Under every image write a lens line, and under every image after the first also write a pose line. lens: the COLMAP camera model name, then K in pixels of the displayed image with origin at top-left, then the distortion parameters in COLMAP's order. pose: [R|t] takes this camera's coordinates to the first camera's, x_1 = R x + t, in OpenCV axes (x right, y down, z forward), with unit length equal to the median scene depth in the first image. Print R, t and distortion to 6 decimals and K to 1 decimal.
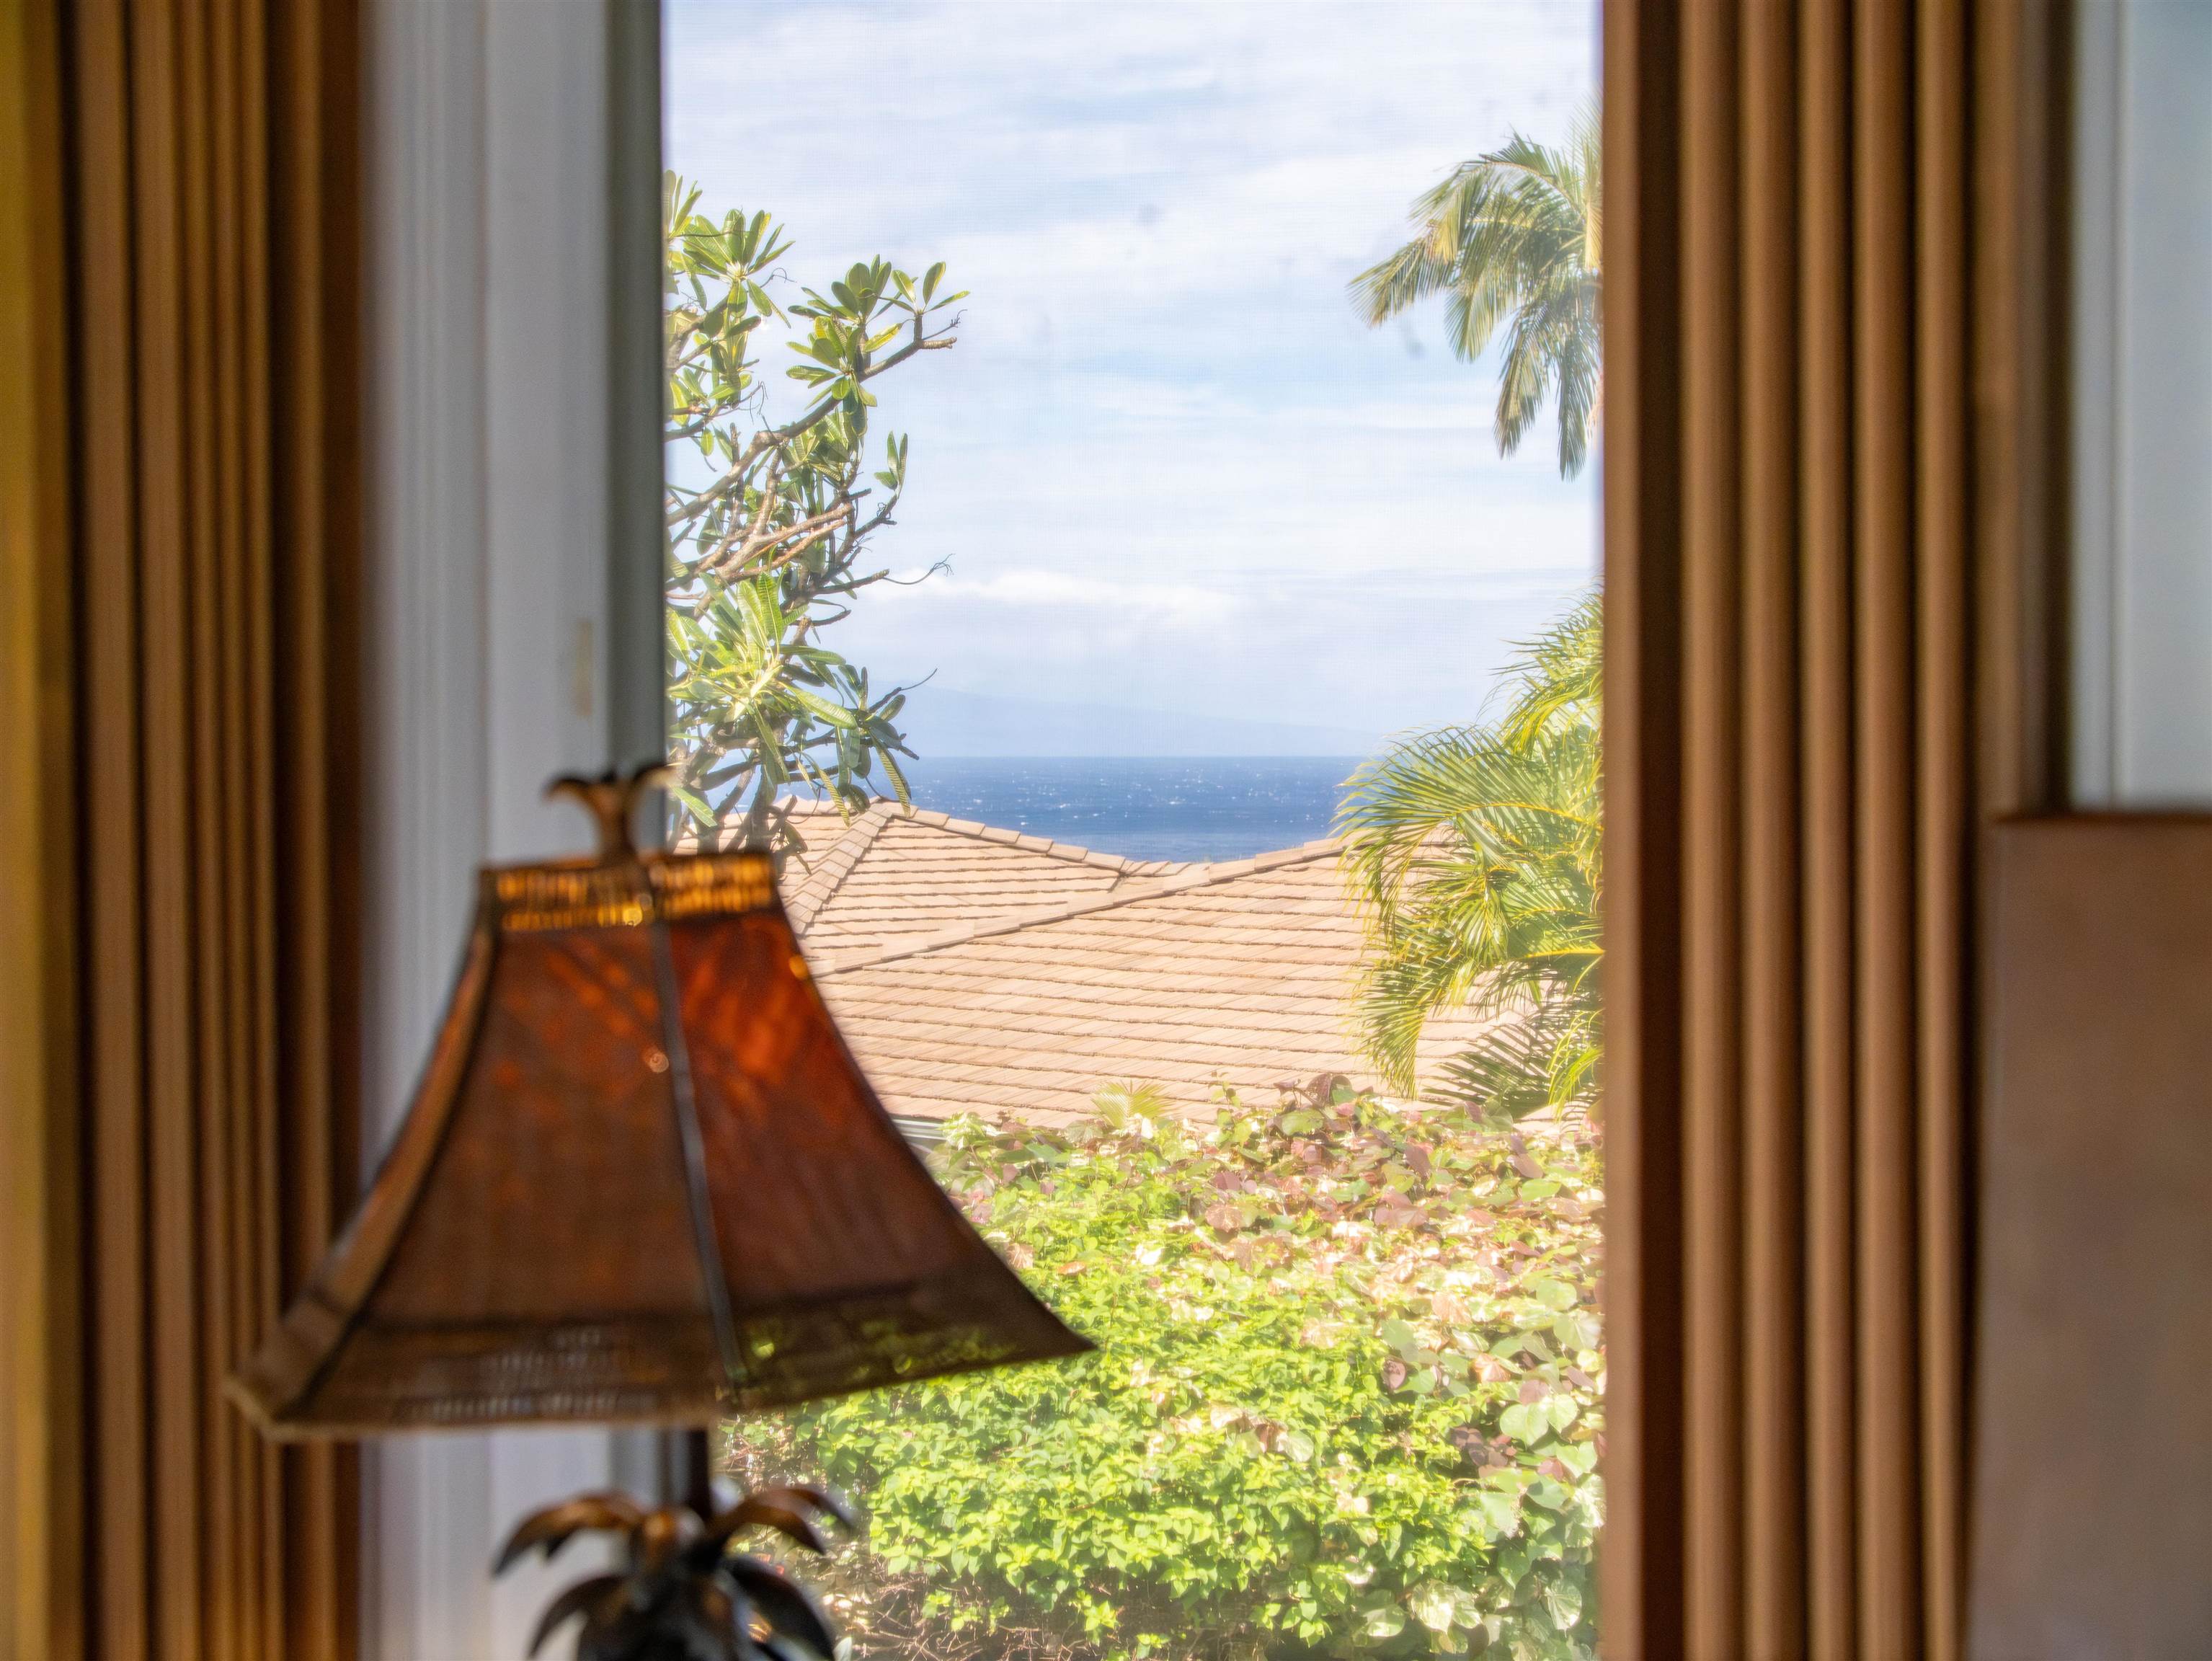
lens RADIAL K [[6193.2, 0, 1106.0], [0, 6193.2, 830.5], [0, 0, 1]] dist [-0.102475, -0.183474]
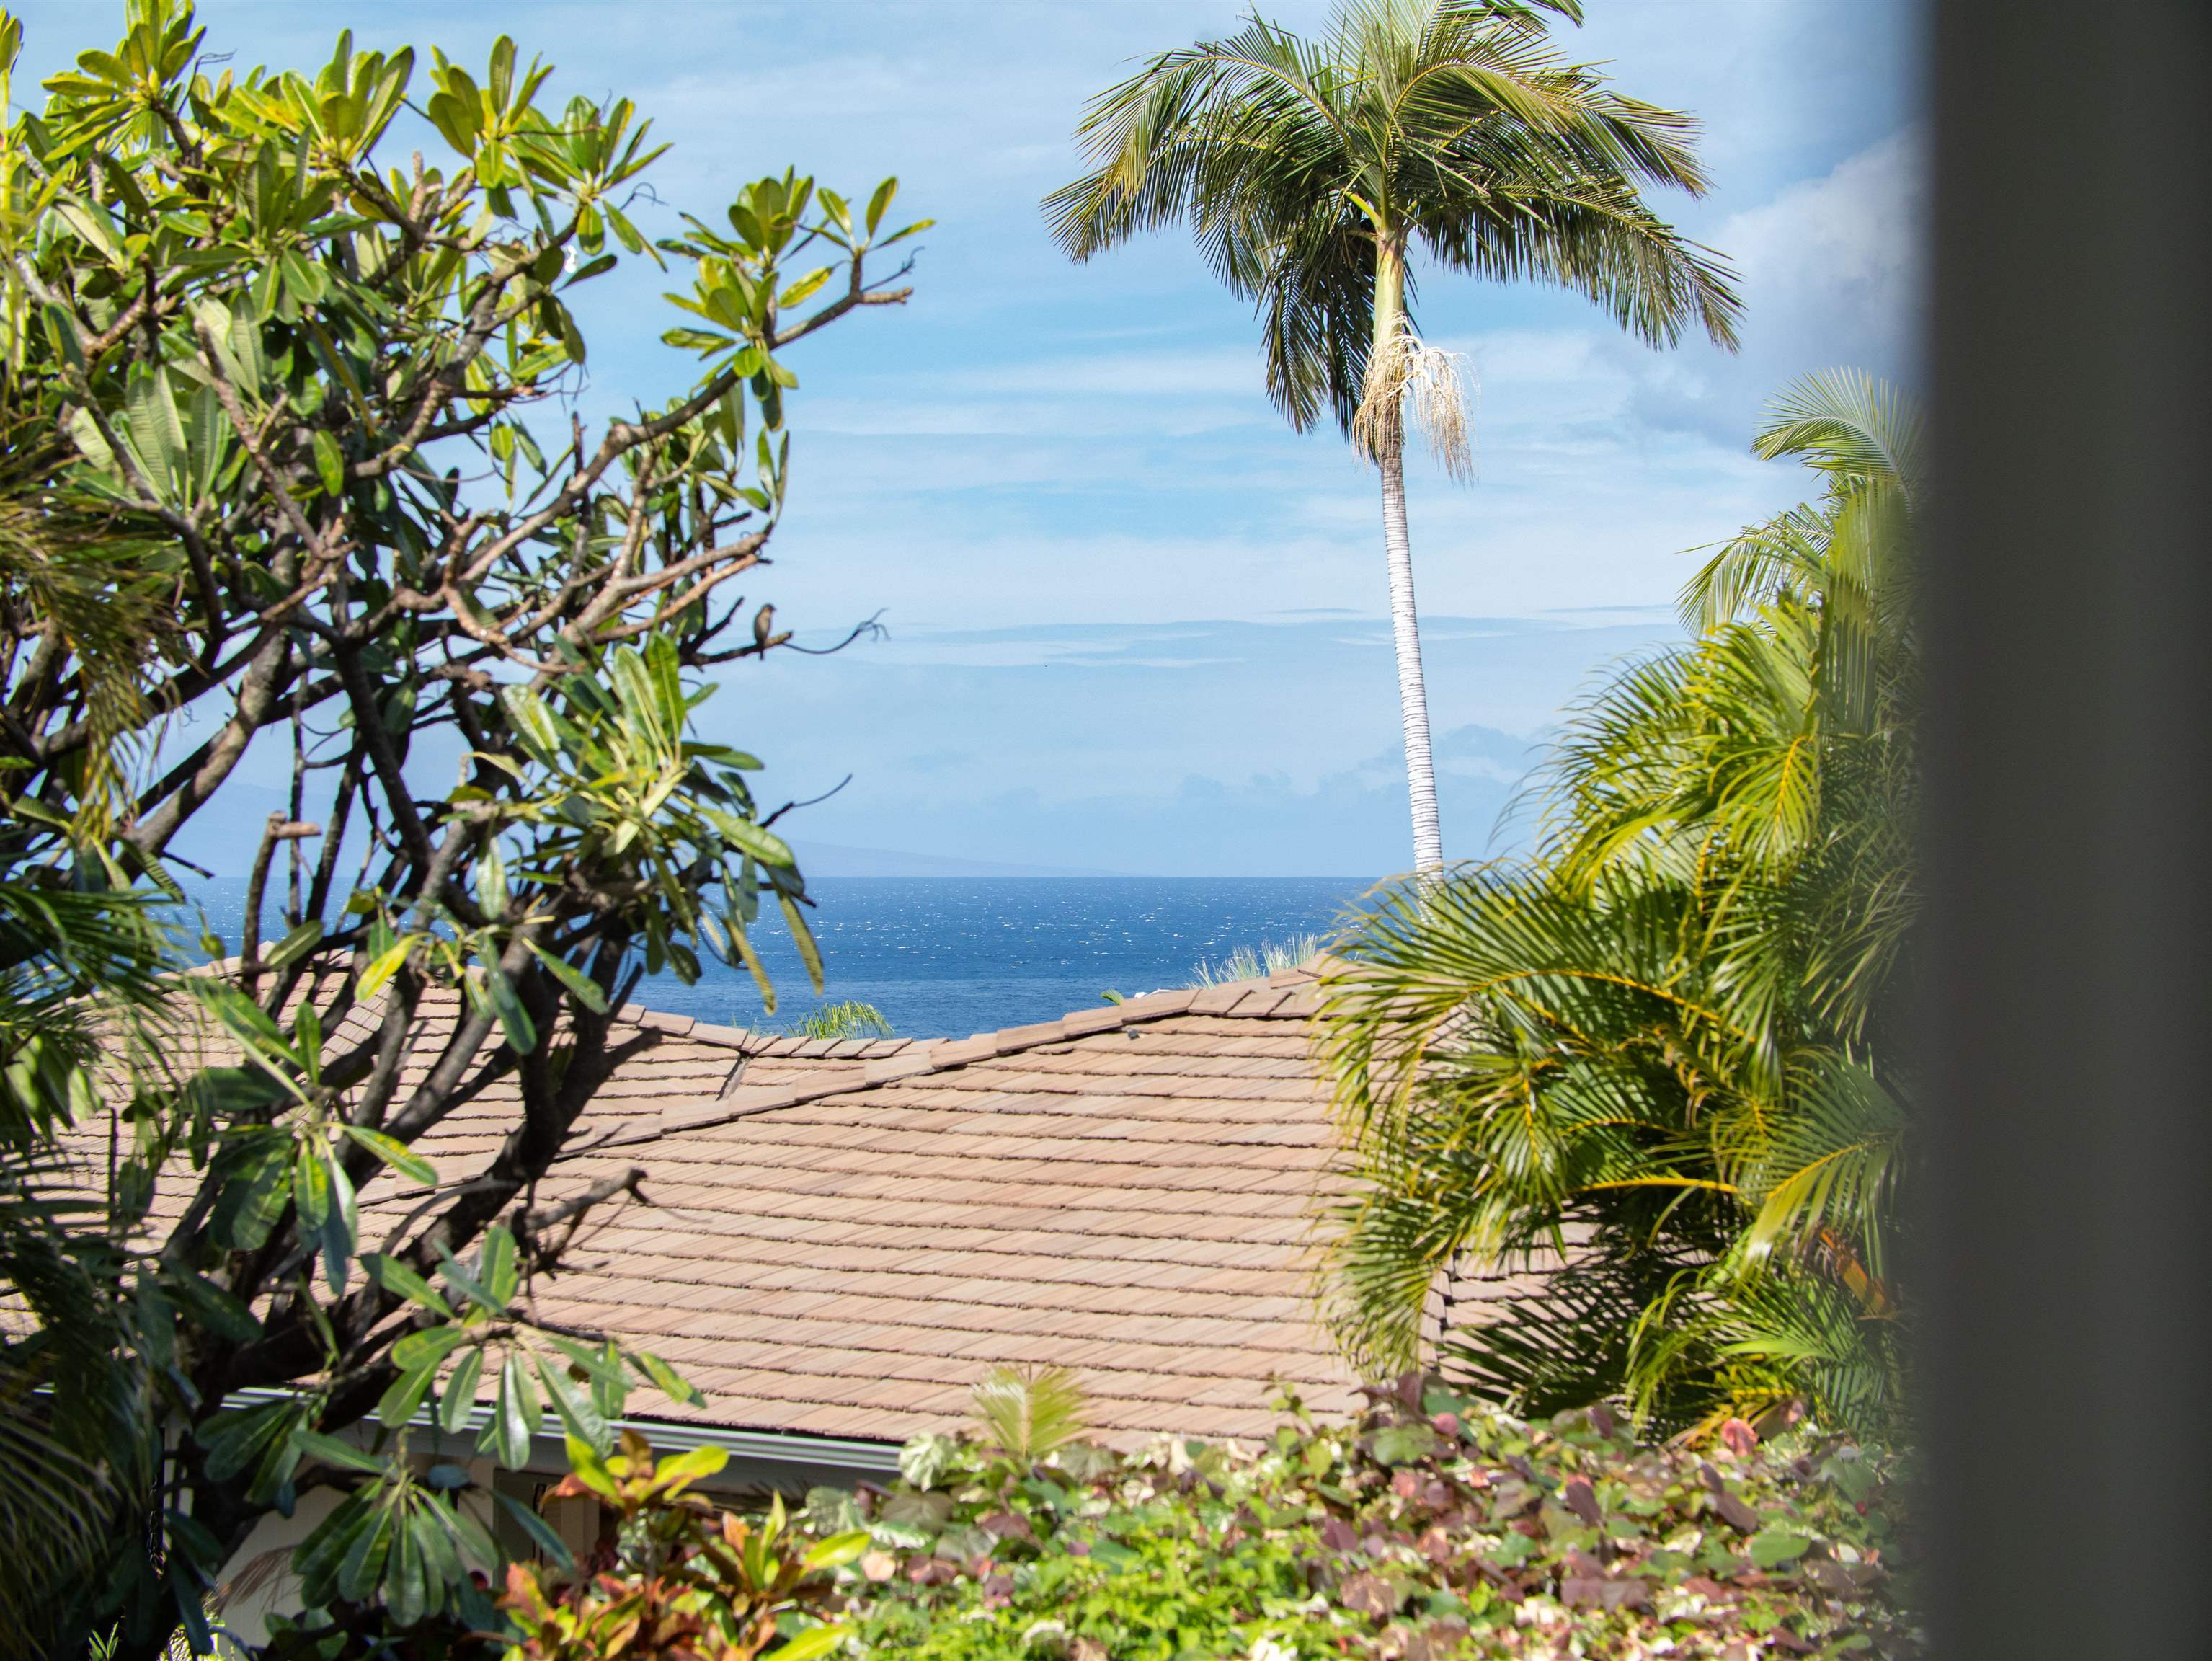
lens RADIAL K [[8482.6, 0, 1106.0], [0, 8482.6, 830.5], [0, 0, 1]] dist [0.117771, 4.521601]
pose [[0.997482, 0.001866, 0.070897, -0.068488], [-0.000621, 0.999845, -0.017580, -0.004007], [-0.070919, 0.017492, 0.997329, 0.073256]]
